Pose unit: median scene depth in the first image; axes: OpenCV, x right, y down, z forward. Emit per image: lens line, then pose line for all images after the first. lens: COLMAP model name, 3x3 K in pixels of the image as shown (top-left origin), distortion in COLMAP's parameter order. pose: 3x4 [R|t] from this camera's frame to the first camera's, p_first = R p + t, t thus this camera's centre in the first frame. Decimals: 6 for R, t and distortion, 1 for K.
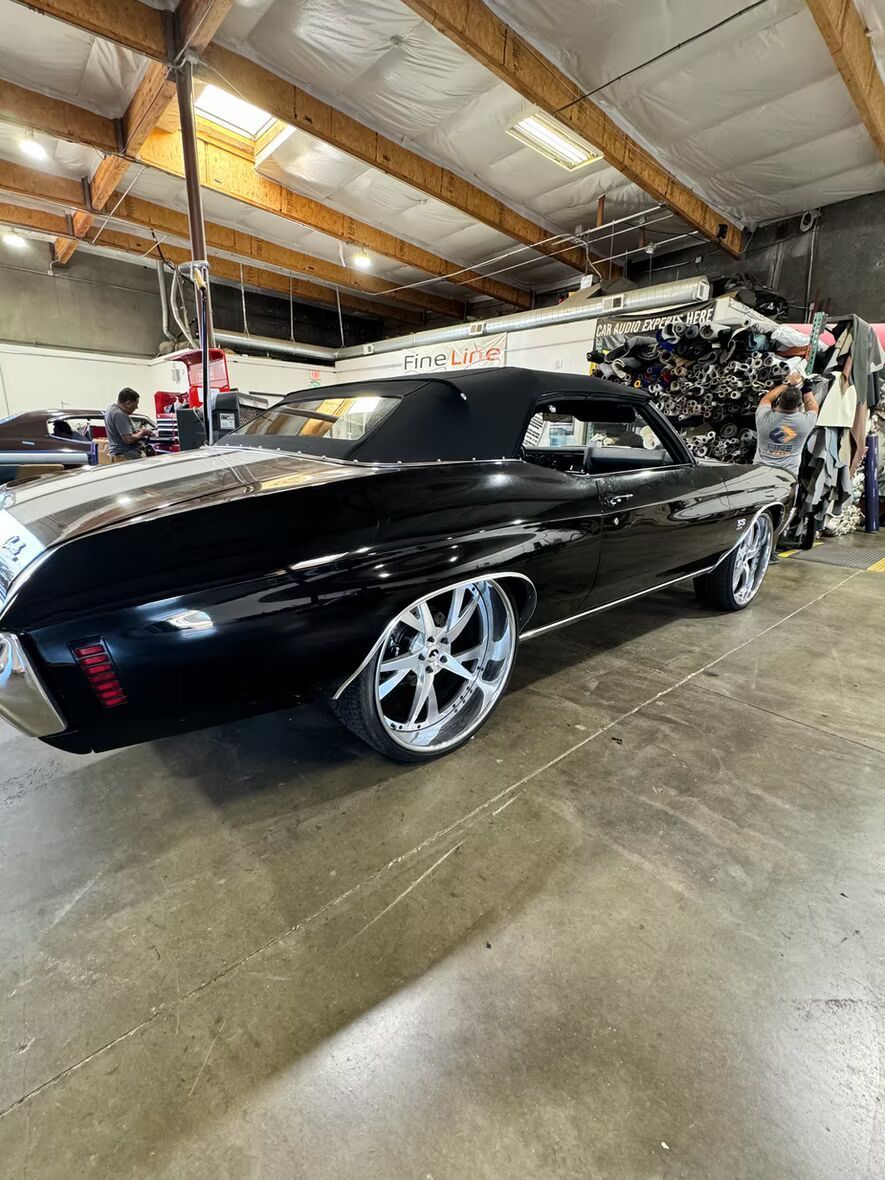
lens RADIAL K [[503.6, 0, 442.5], [0, 503.6, 590.0], [0, 0, 1]] dist [0.000119, -0.005287]
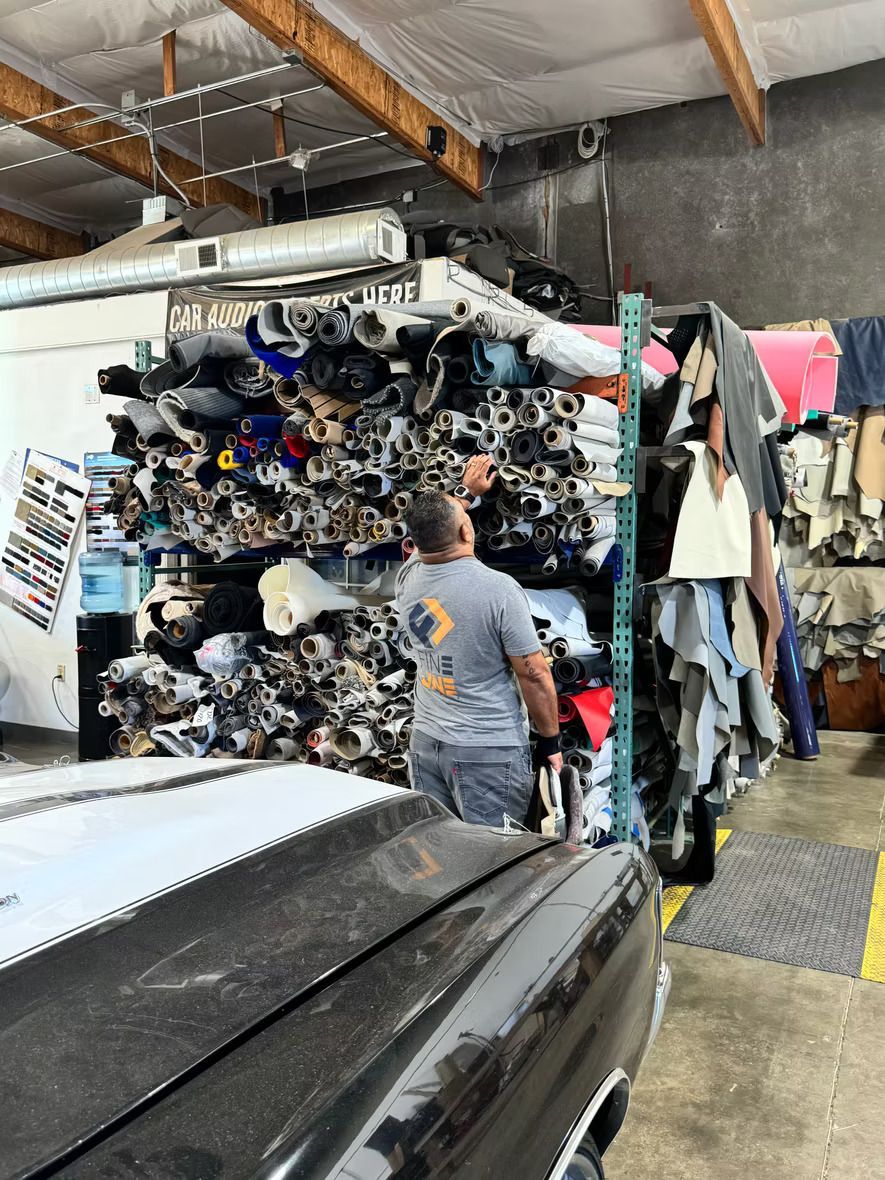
lens RADIAL K [[870.5, 0, 442.5], [0, 870.5, 590.0], [0, 0, 1]] dist [0.077490, -0.126748]
pose [[0.930378, -0.057085, 0.362130, 0.275949], [0.123079, 0.979107, -0.161870, -0.184242], [-0.345323, 0.195171, 0.917965, 0.365636]]
